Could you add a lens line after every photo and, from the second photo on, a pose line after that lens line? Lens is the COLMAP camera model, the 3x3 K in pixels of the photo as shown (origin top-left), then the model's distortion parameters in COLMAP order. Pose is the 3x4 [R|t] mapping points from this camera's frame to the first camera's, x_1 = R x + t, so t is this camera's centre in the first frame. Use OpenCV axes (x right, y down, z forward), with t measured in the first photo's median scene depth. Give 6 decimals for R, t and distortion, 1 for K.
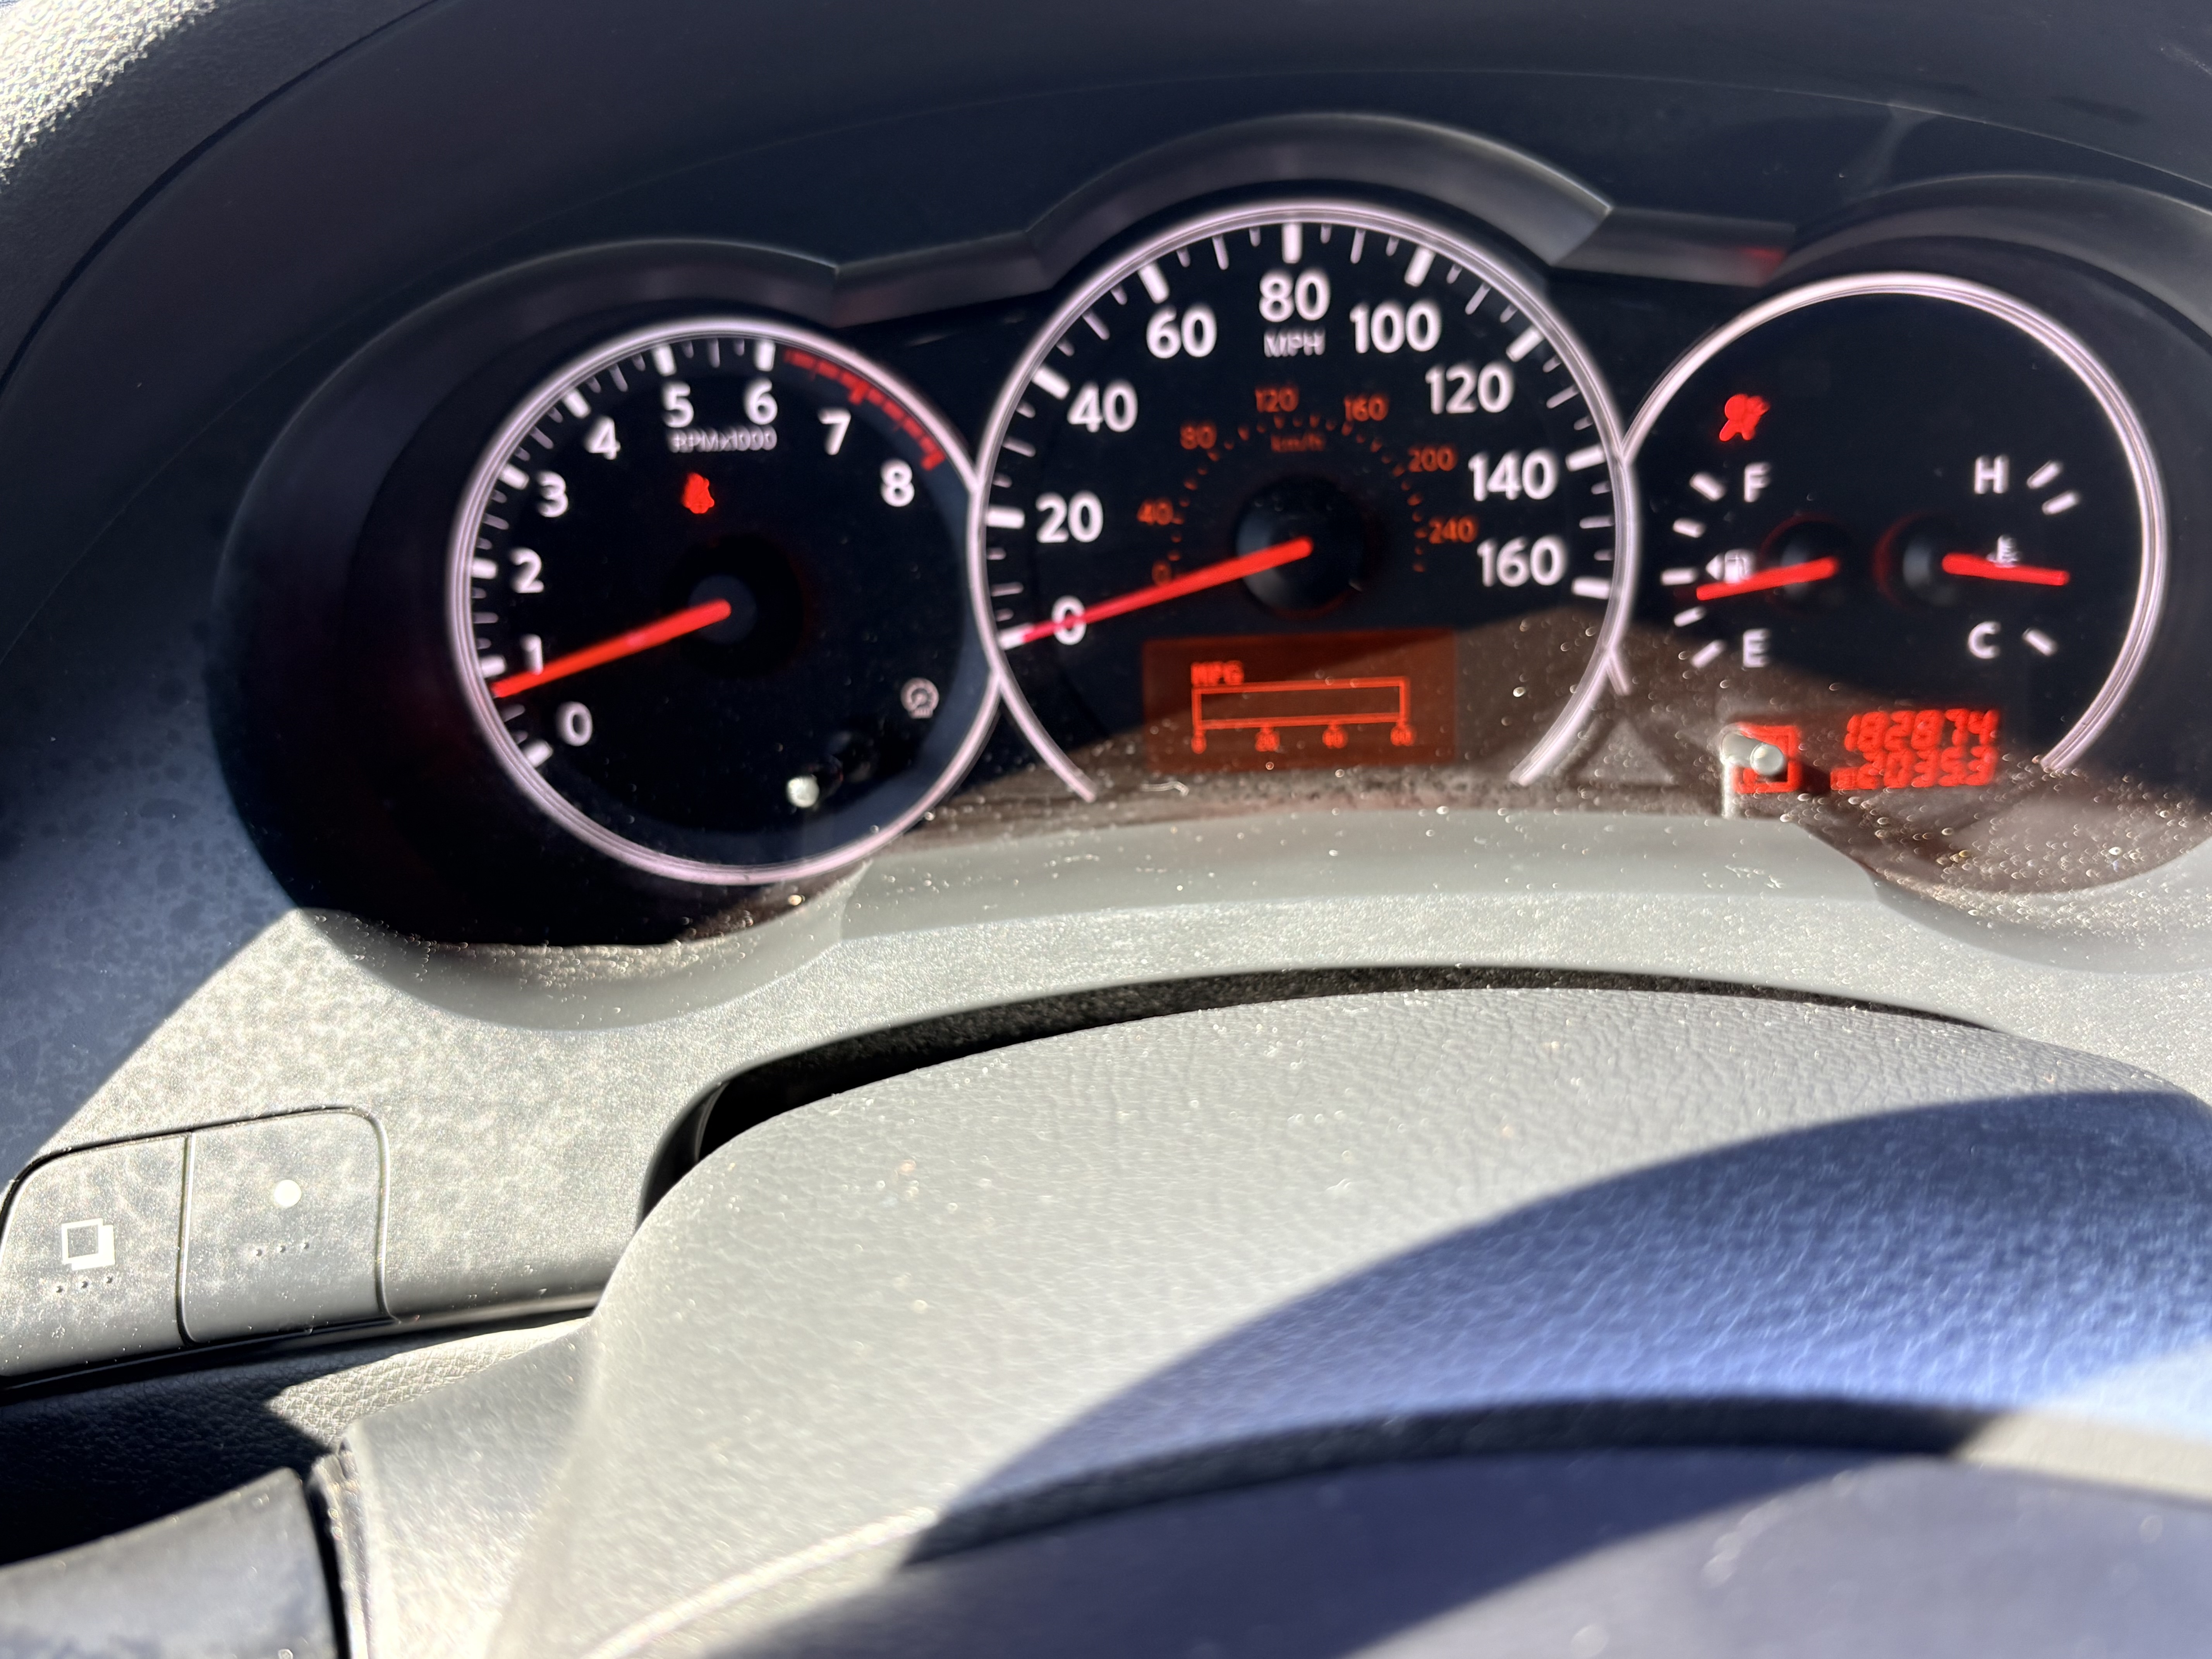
lens RADIAL K [[1939.4, 0, 1104.1], [0, 1939.4, 824.6], [0, 0, 1]] dist [-0.016727, 0.013251]
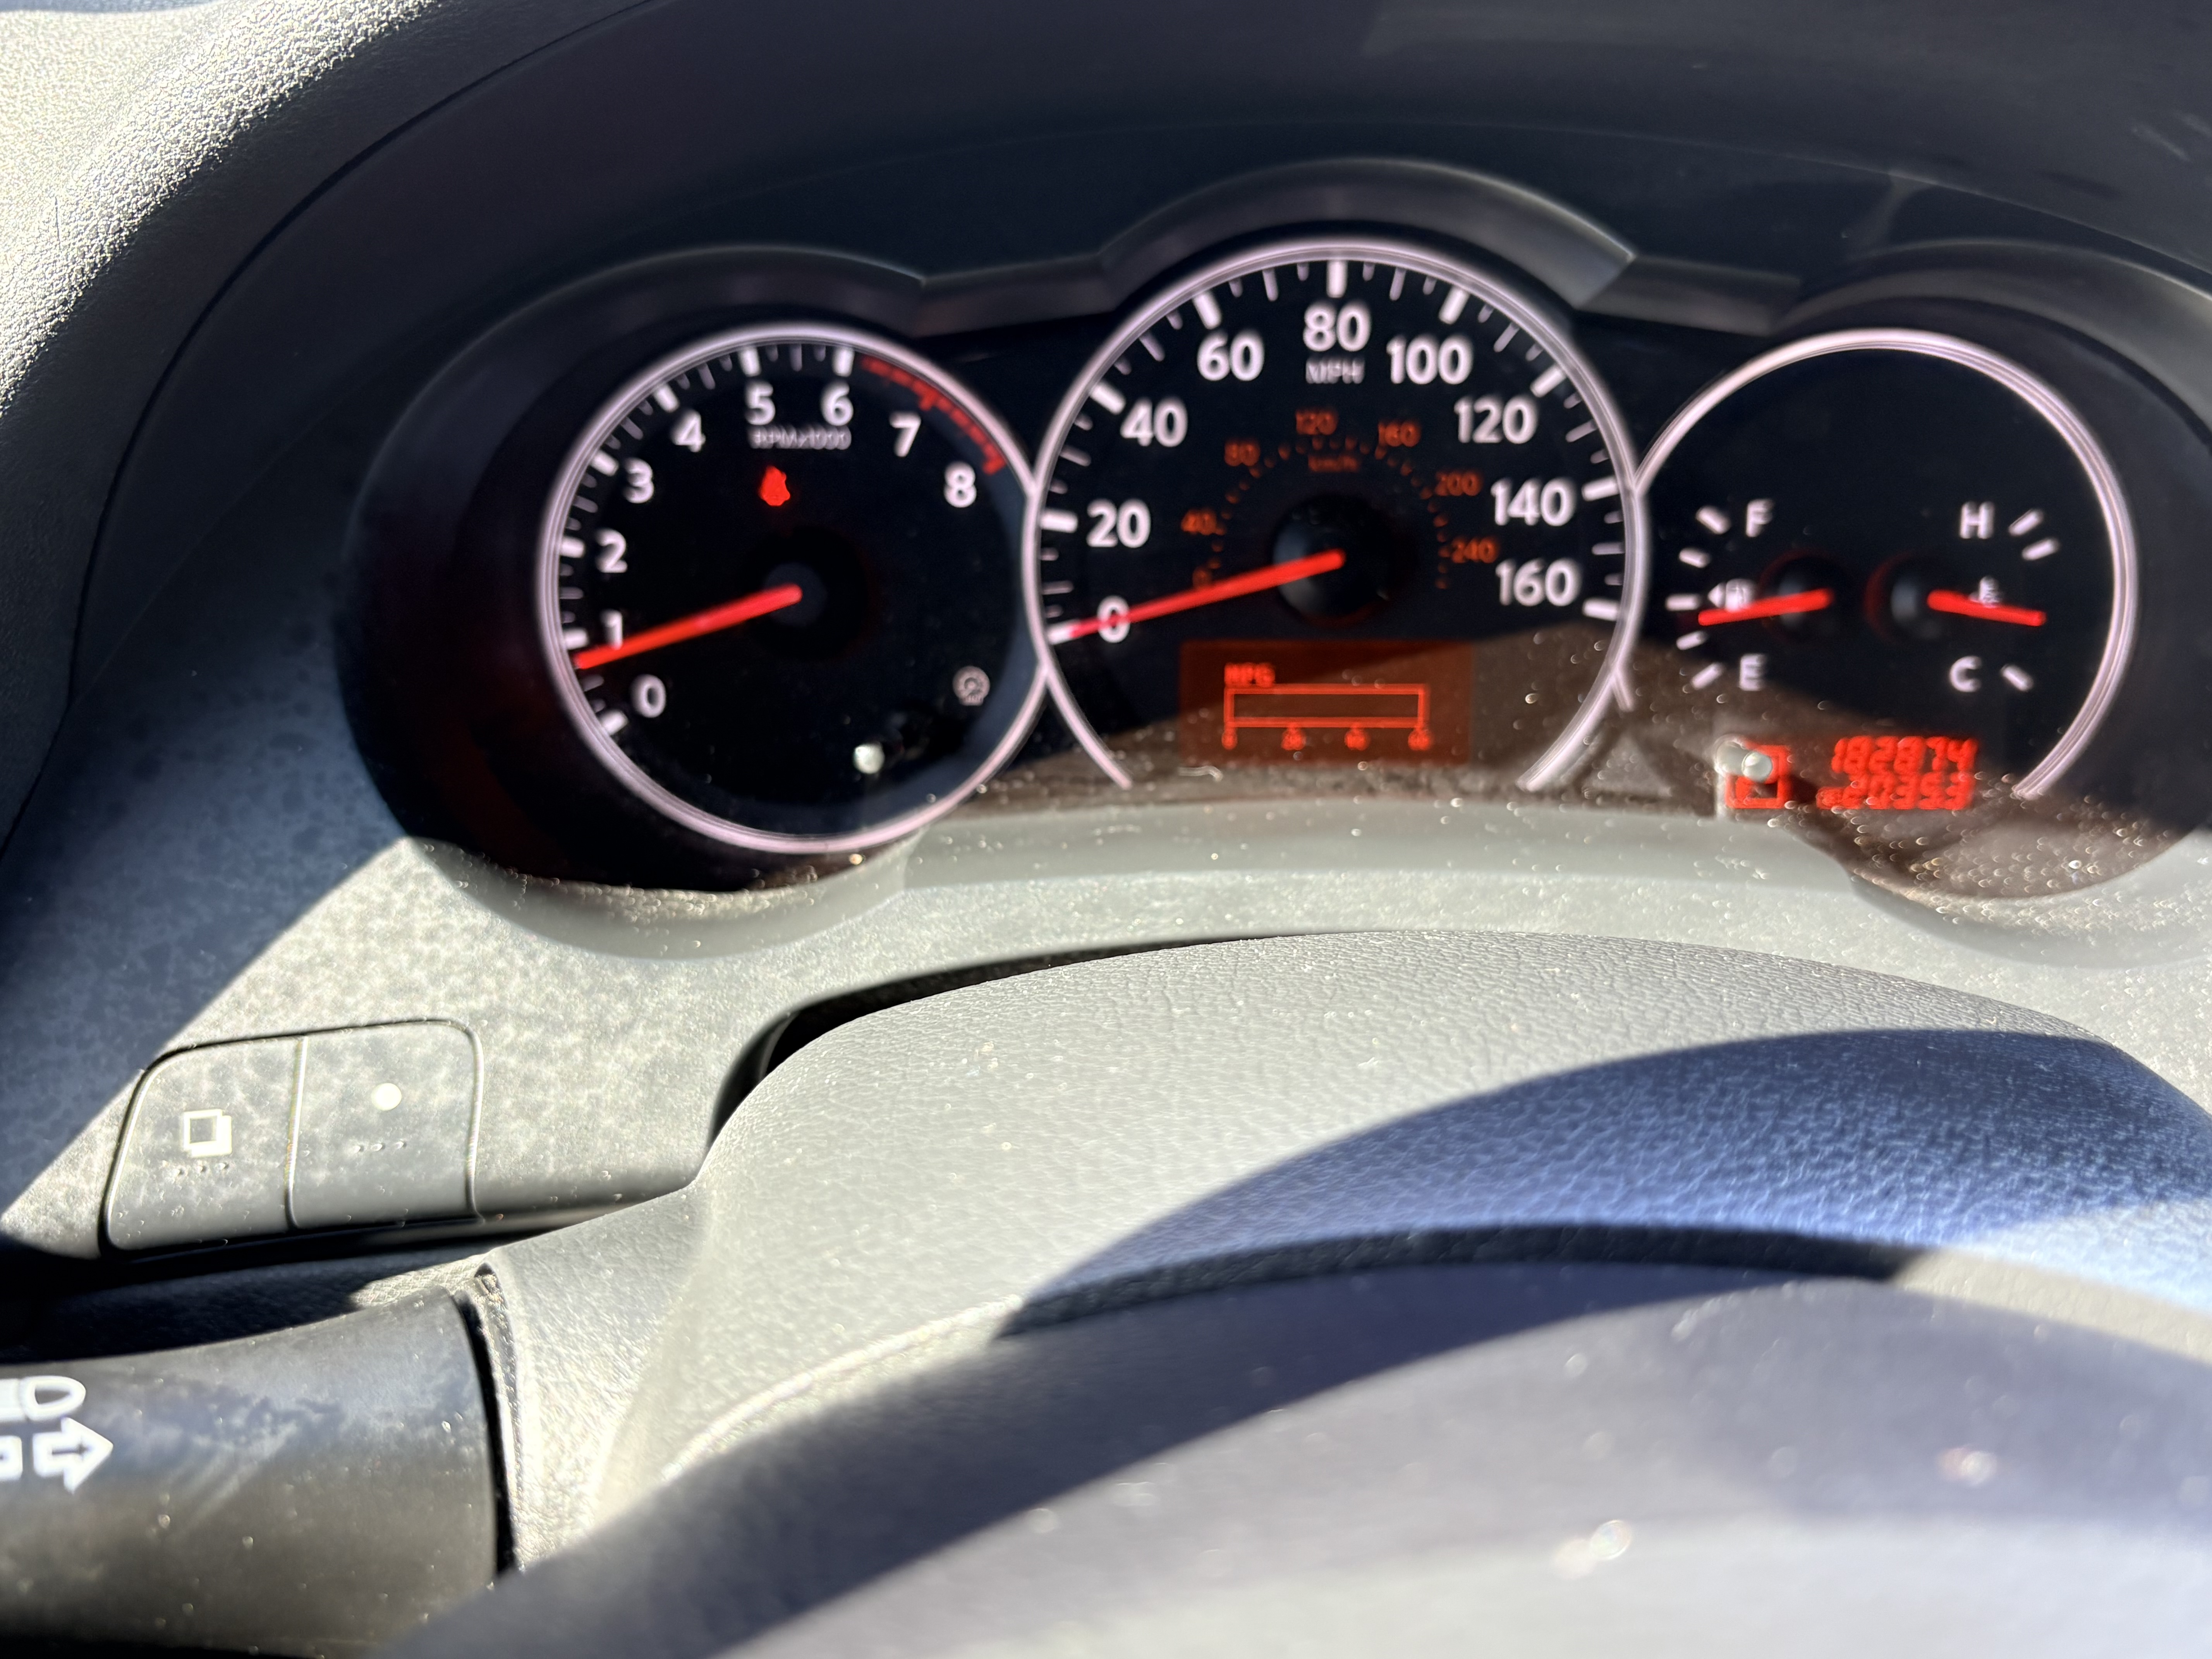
lens RADIAL K [[1939.4, 0, 1106.3], [0, 1939.4, 833.4], [0, 0, 1]] dist [-0.016727, 0.013251]
pose [[0.999080, 0.042860, 0.001372, -0.023826], [-0.042825, 0.998886, -0.019801, 0.043517], [-0.002219, 0.019724, 0.999803, -0.089366]]
